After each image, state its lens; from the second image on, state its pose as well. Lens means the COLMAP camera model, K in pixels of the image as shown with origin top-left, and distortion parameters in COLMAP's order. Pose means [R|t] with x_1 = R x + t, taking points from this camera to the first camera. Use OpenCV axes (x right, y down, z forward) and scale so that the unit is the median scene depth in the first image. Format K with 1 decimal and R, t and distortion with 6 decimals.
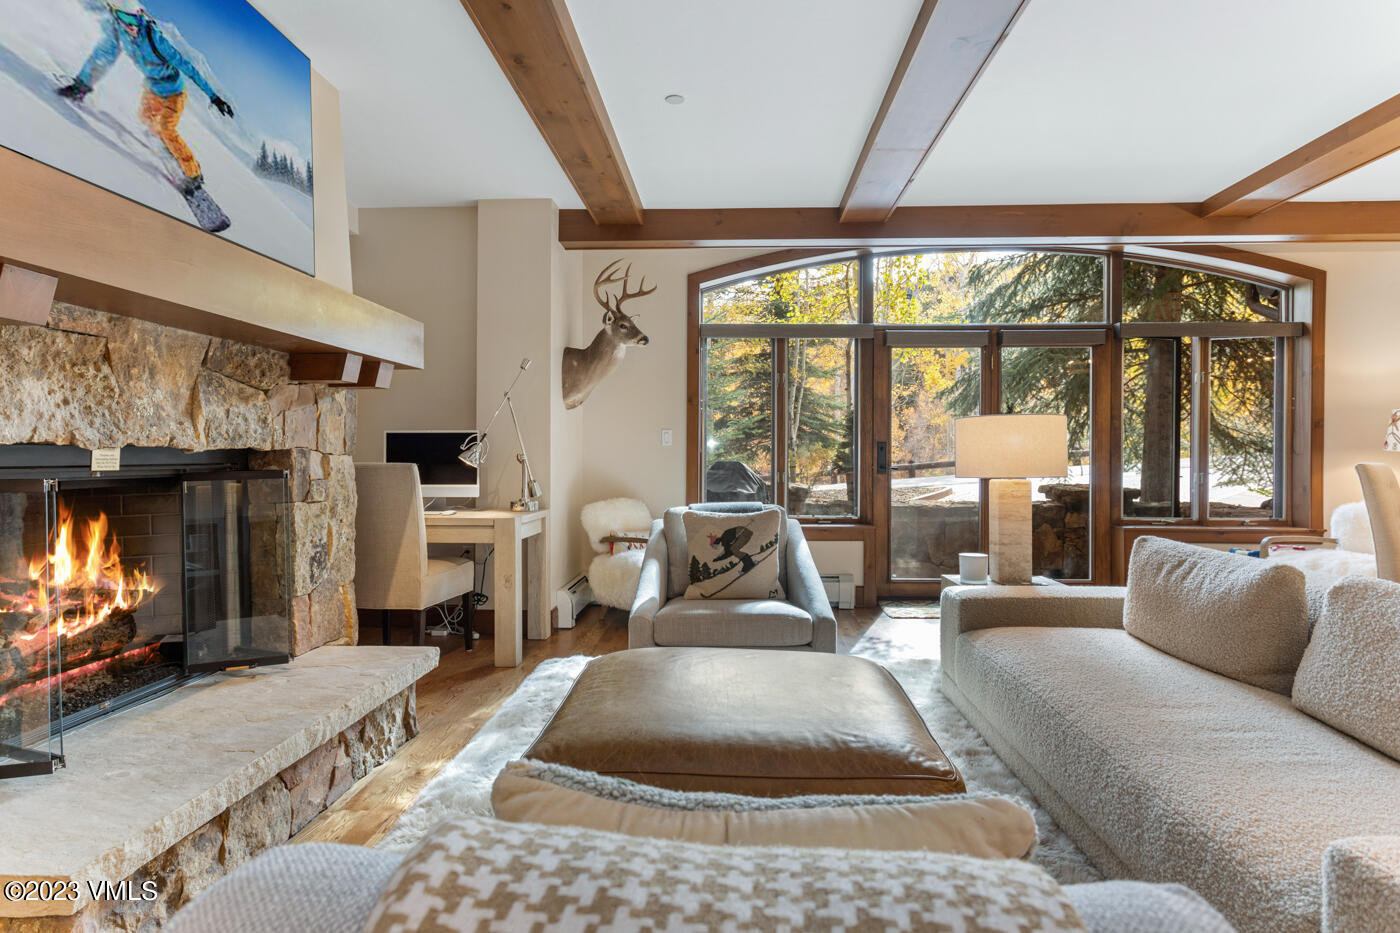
lens RADIAL K [[784.7, 0, 710.3], [0, 784.7, 455.4], [0, 0, 1]] dist [-0.000640, 0.001264]
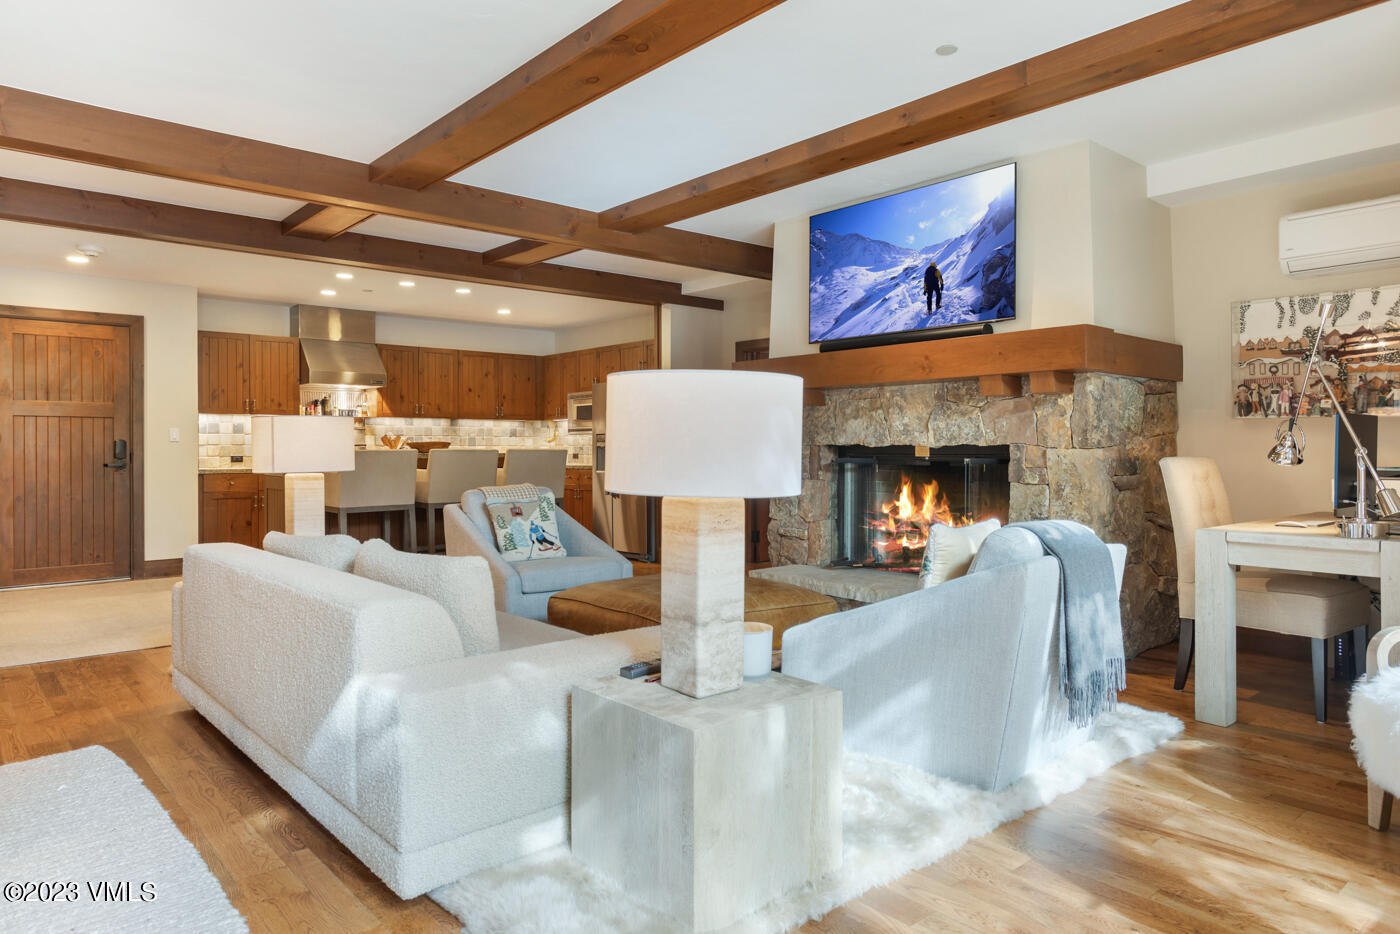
lens RADIAL K [[922.4, 0, 696.9], [0, 922.4, 440.4], [0, 0, 1]] dist [-0.030297, 0.011138]
pose [[-0.739976, -0.005419, -0.672611, 0.832039], [0.001554, 0.999951, -0.009766, -0.000111], [0.672631, -0.008272, -0.739932, 1.526295]]
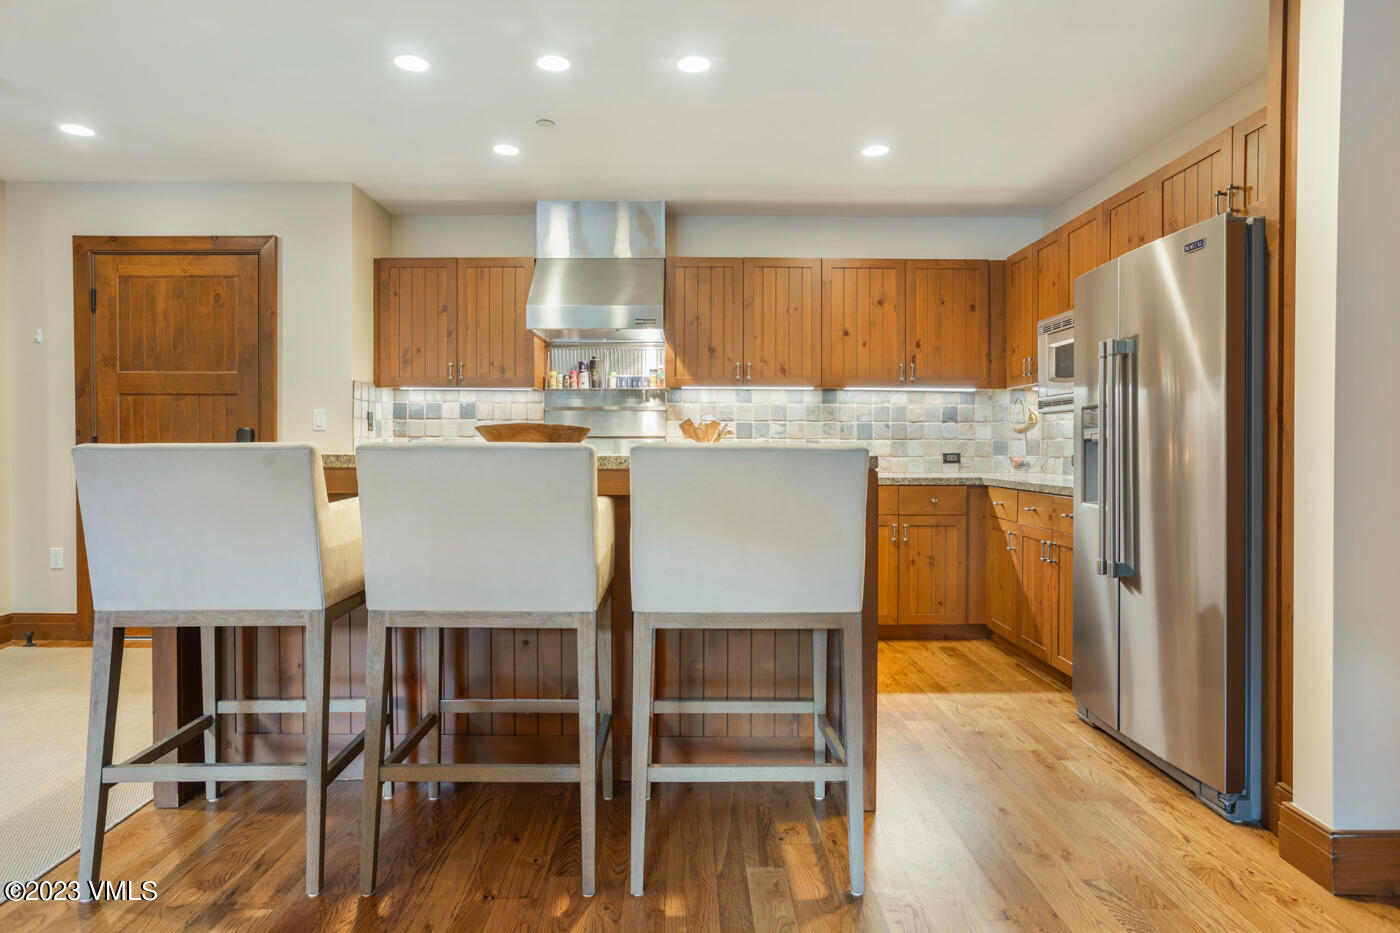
lens RADIAL K [[798.3, 0, 681.9], [0, 798.3, 453.5], [0, 0, 1]] dist [-0.026941, 0.021165]
pose [[-0.999698, -0.003660, -0.024302, -0.251583], [-0.003918, 0.999936, 0.010568, -0.000756], [0.024261, 0.010660, -0.999649, 0.260128]]
